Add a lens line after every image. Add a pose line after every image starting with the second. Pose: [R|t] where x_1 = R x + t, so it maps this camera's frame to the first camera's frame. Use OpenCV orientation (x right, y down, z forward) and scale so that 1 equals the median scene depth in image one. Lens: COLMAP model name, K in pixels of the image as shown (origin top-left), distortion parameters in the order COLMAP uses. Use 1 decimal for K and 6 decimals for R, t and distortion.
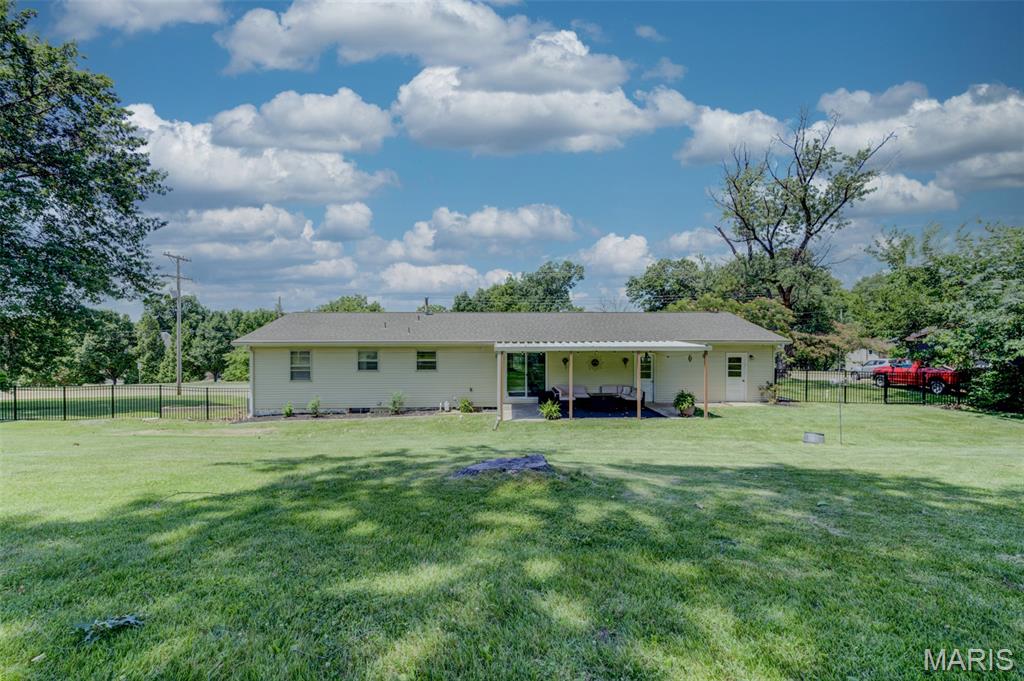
lens RADIAL K [[412.8, 0, 507.0], [0, 412.8, 338.5], [0, 0, 1]] dist [-0.000458, -0.000091]
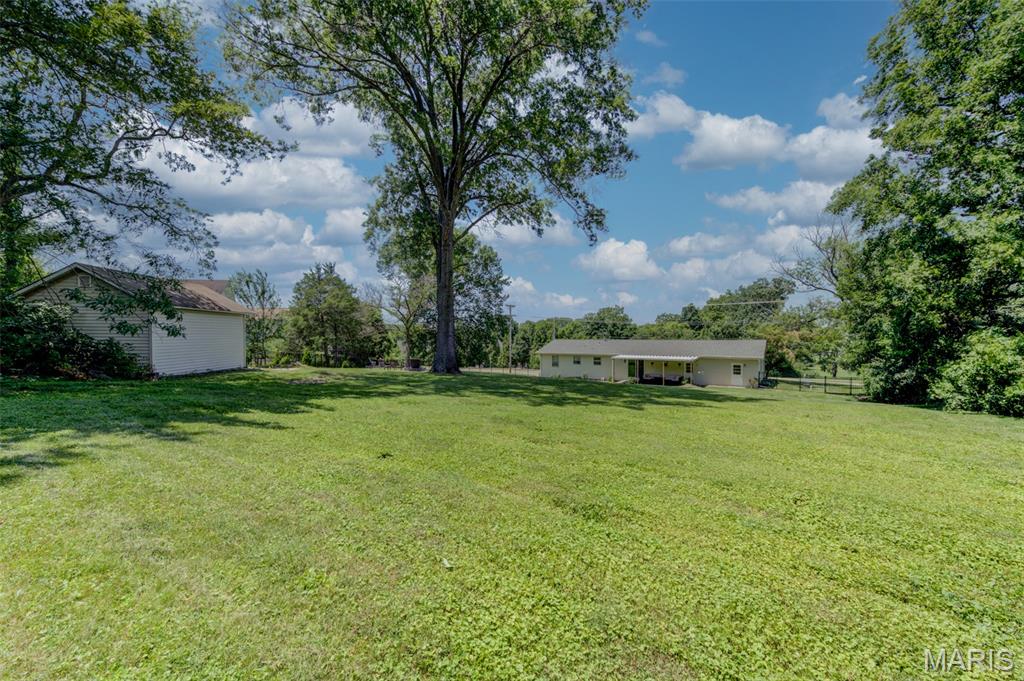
lens RADIAL K [[412.8, 0, 509.8], [0, 412.8, 338.8], [0, 0, 1]] dist [-0.000458, -0.000091]
pose [[0.810355, 0.007238, -0.585894, 0.863892], [-0.005567, 0.999974, 0.004654, -0.095470], [0.585913, -0.000510, 0.810374, -1.410910]]
